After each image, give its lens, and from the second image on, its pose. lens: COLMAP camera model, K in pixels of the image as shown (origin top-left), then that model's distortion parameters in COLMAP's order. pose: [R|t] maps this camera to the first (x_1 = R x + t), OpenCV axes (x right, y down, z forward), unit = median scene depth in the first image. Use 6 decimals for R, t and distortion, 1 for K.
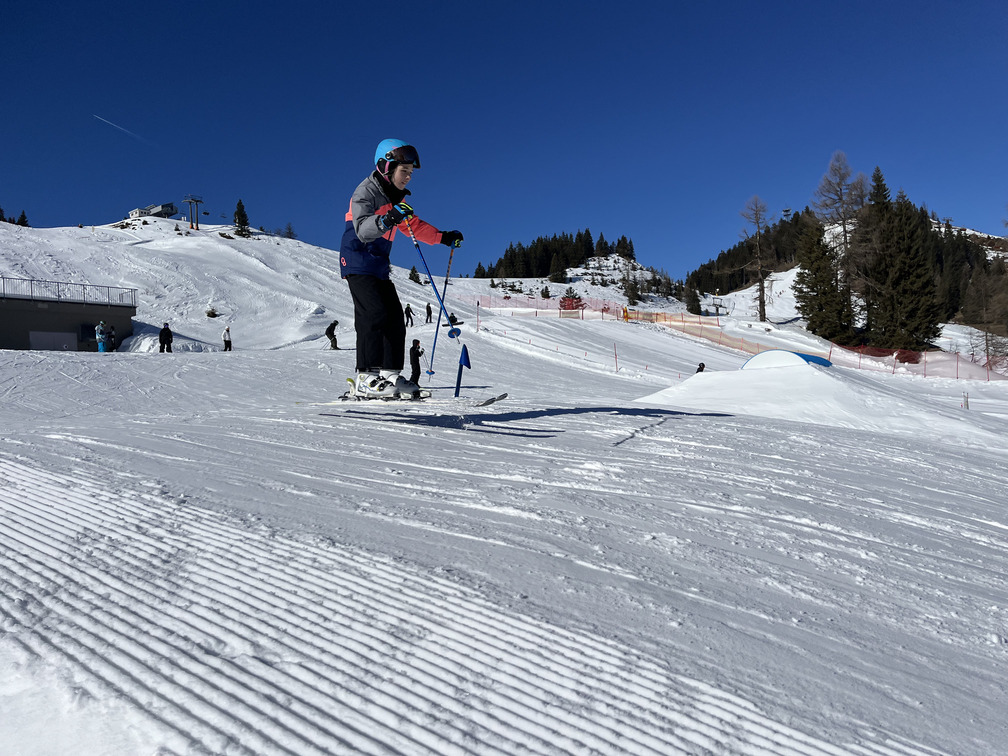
lens RADIAL K [[761.4, 0, 511.8], [0, 761.4, 385.9], [0, 0, 1]] dist [0.072429, -0.086181]
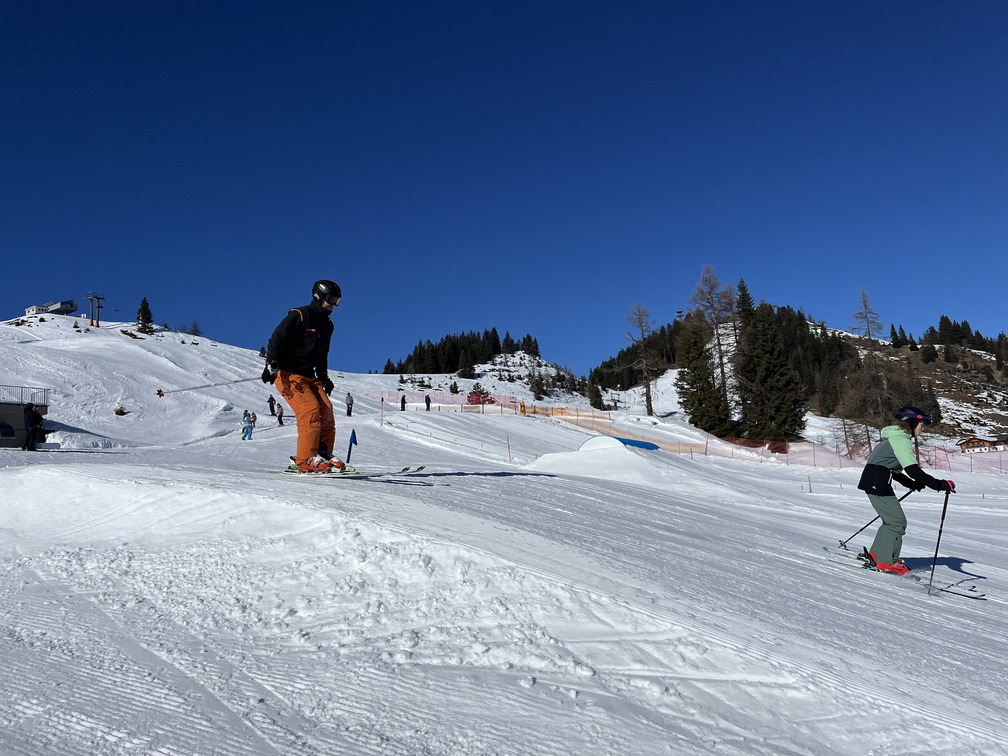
lens RADIAL K [[761.4, 0, 500.3], [0, 761.4, 365.6], [0, 0, 1]] dist [0.072429, -0.086181]
pose [[0.994750, 0.000433, 0.102332, 0.015969], [0.014967, 0.988622, -0.149675, 0.011463], [-0.101233, 0.150421, 0.983425, -0.119919]]
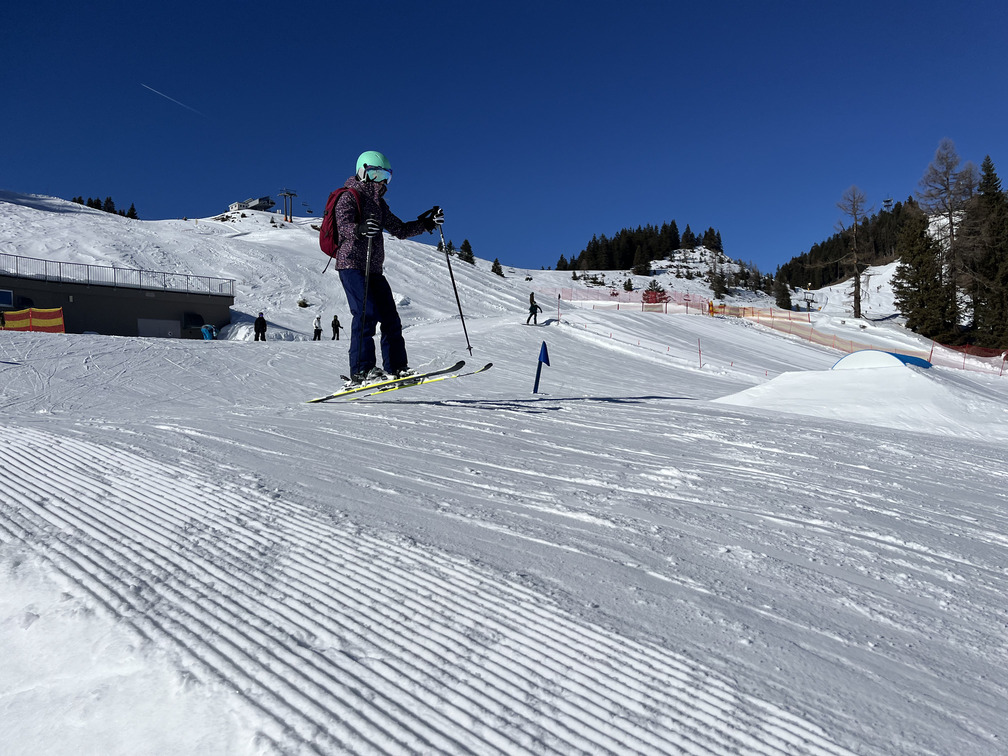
lens RADIAL K [[761.4, 0, 510.7], [0, 761.4, 385.4], [0, 0, 1]] dist [0.072429, -0.086181]
pose [[0.994172, 0.023019, -0.105321, 0.000219], [-0.022014, 0.999700, 0.010692, -0.001346], [0.105536, -0.008311, 0.994381, -0.001510]]
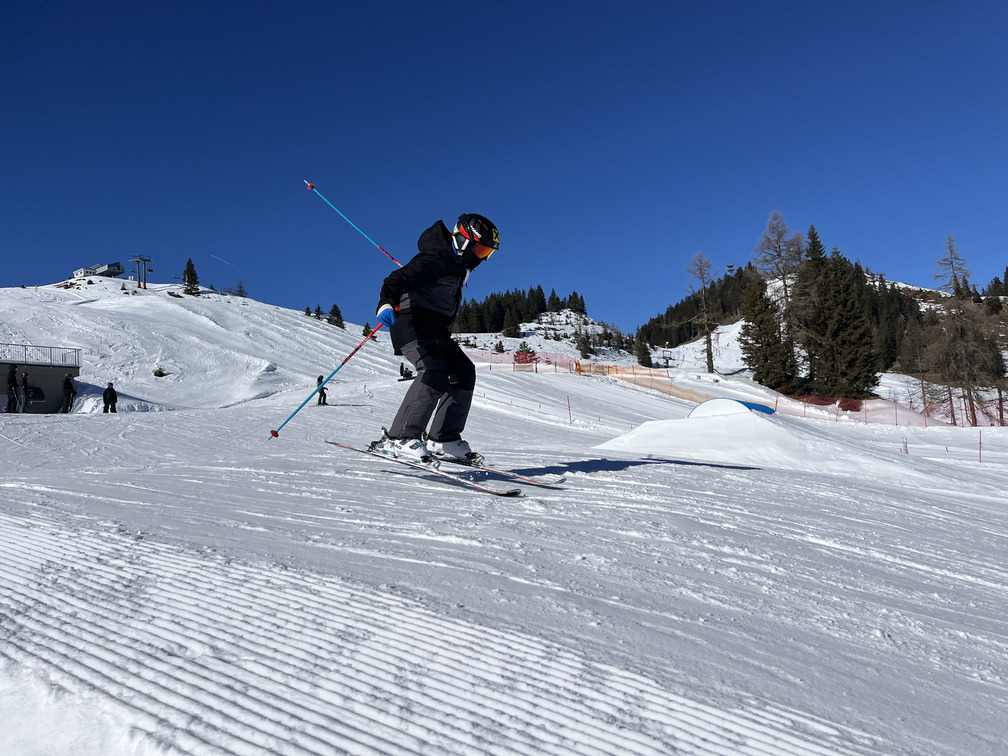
lens RADIAL K [[761.4, 0, 511.7], [0, 761.4, 386.3], [0, 0, 1]] dist [0.072429, -0.086181]
pose [[0.998143, -0.015441, 0.058917, 0.001363], [0.019576, 0.997337, -0.070260, 0.001738], [-0.057675, 0.071283, 0.995787, -0.006088]]
